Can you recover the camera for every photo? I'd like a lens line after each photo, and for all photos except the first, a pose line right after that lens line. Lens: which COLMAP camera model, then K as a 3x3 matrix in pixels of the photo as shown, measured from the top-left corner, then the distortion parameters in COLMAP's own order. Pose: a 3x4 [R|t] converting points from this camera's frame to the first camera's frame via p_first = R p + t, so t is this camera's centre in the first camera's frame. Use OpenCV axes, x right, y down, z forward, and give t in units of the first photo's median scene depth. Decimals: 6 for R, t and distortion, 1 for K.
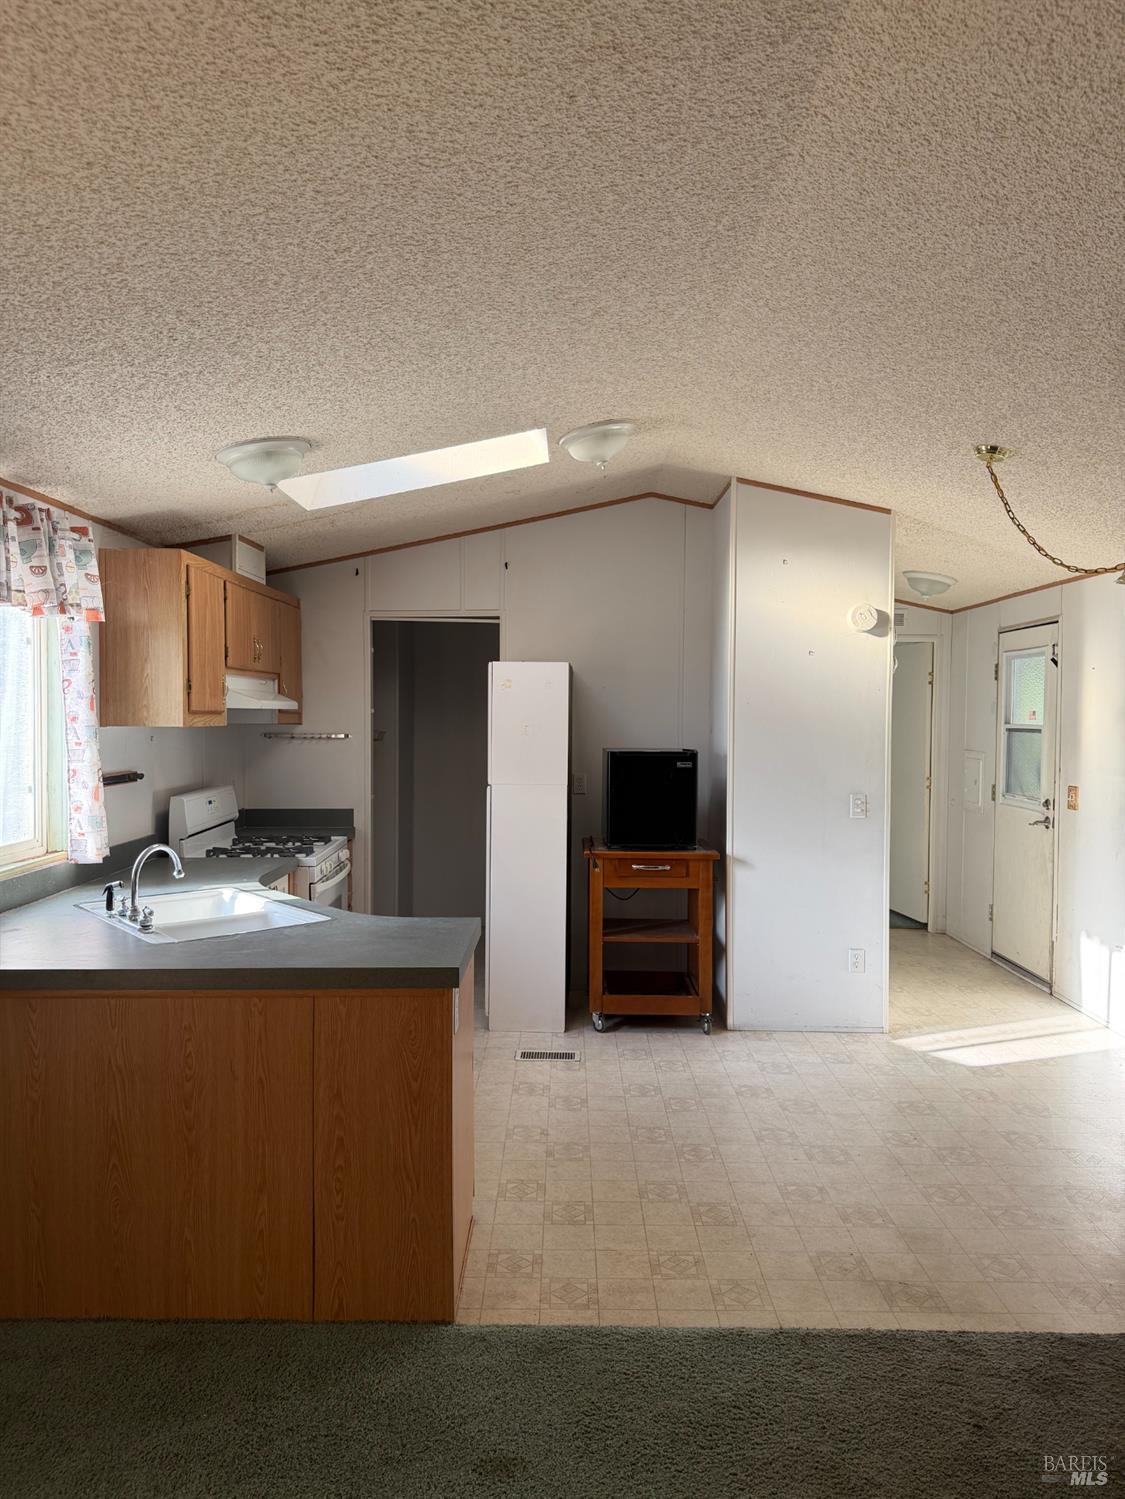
lens RADIAL K [[1066.8, 0, 562.5], [0, 1066.8, 749.5], [0, 0, 1]] dist [0.094057, -0.002568]
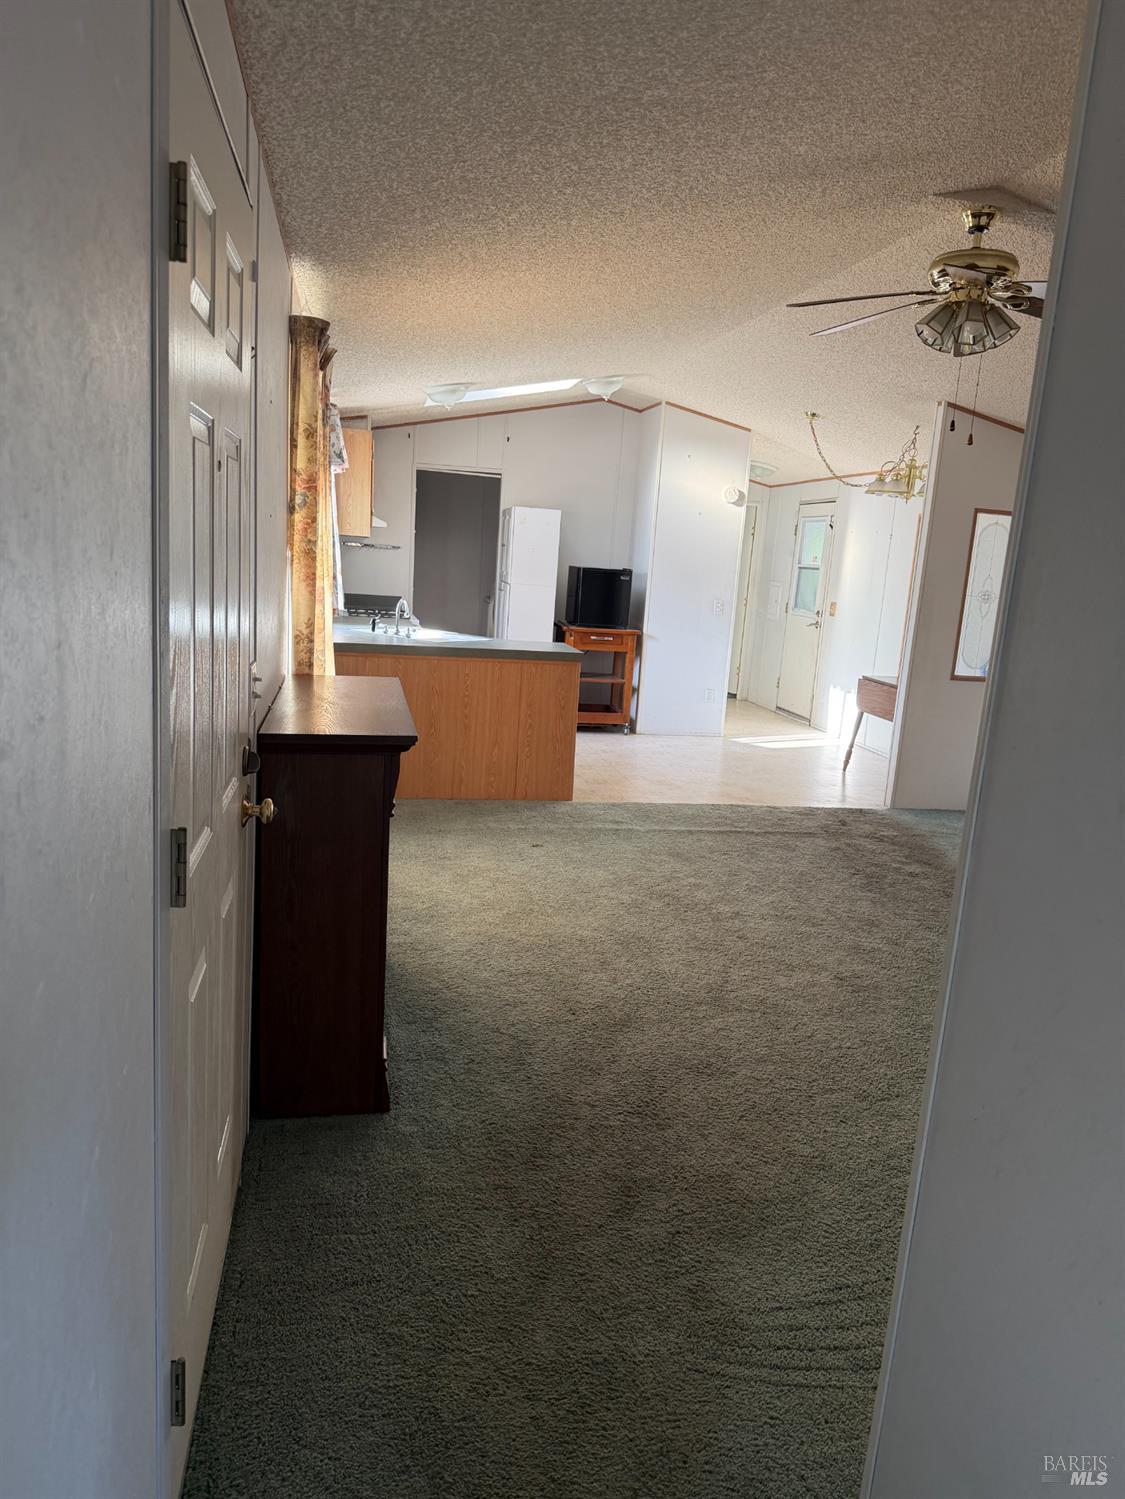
lens RADIAL K [[1066.8, 0, 562.5], [0, 1066.8, 749.5], [0, 0, 1]] dist [0.094057, -0.002568]
pose [[0.979701, 0.023180, 0.199119, -0.301024], [-0.055036, 0.986227, 0.155974, 0.023153], [-0.192761, -0.163767, 0.967483, -0.635587]]
